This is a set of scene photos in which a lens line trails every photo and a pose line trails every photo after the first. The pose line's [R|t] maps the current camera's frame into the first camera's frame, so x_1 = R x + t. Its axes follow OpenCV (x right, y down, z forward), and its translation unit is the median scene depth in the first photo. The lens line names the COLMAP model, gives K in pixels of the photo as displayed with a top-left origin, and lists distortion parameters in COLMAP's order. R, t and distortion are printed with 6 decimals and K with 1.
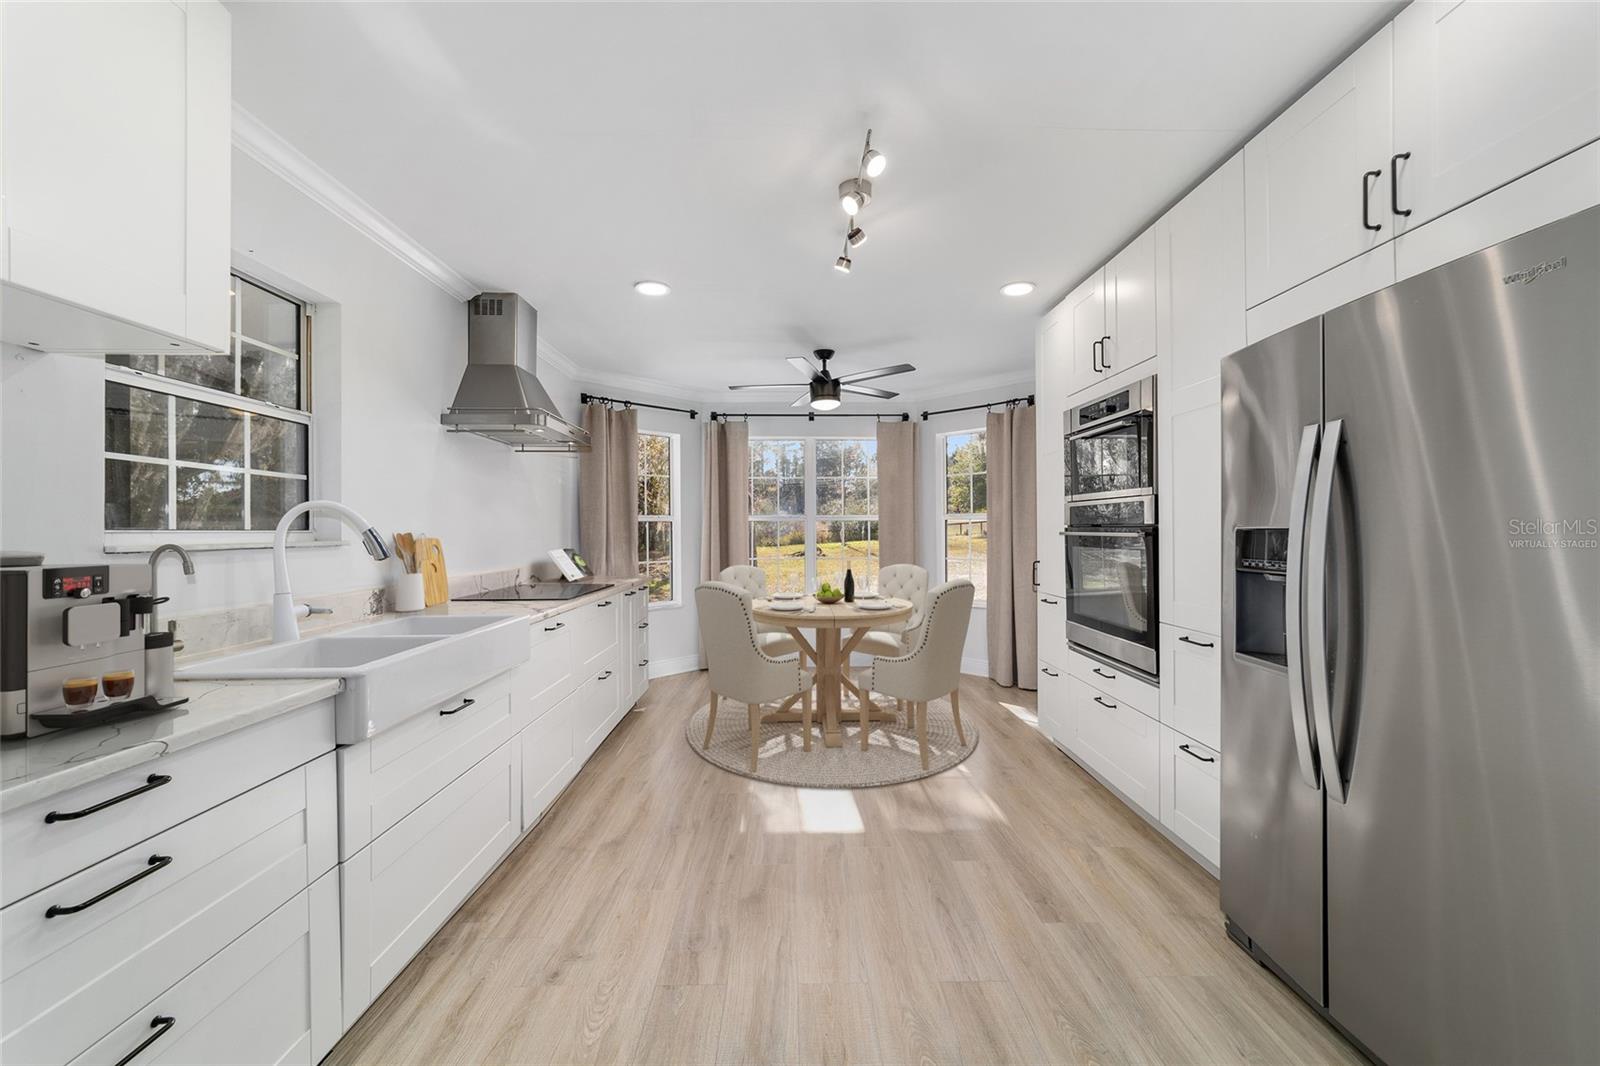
lens RADIAL K [[609.4, 0, 799.6], [0, 609.4, 528.5], [0, 0, 1]] dist [-0.006249, 0.000607]
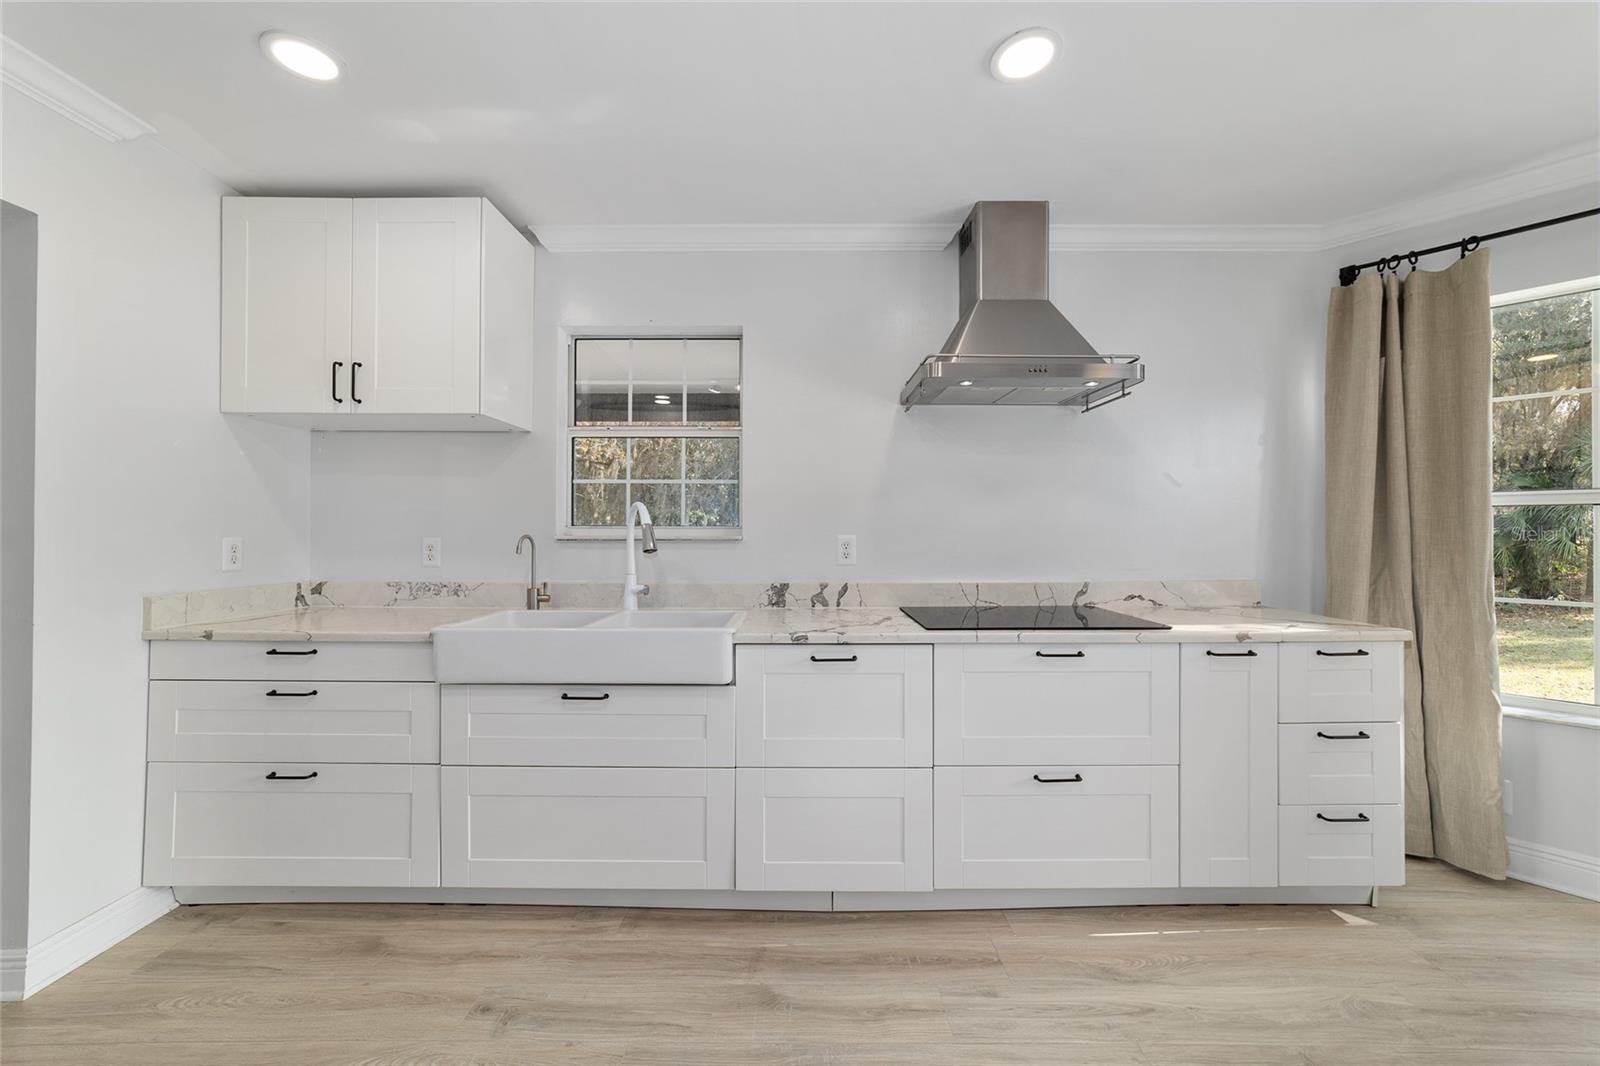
lens RADIAL K [[609.4, 0, 797.8], [0, 609.4, 535.2], [0, 0, 1]] dist [-0.006249, 0.000607]
pose [[-0.017210, 0.004624, -0.999841, 0.238699], [0.000670, 0.999989, 0.004613, 0.009161], [0.999852, -0.000591, -0.017213, 0.713538]]
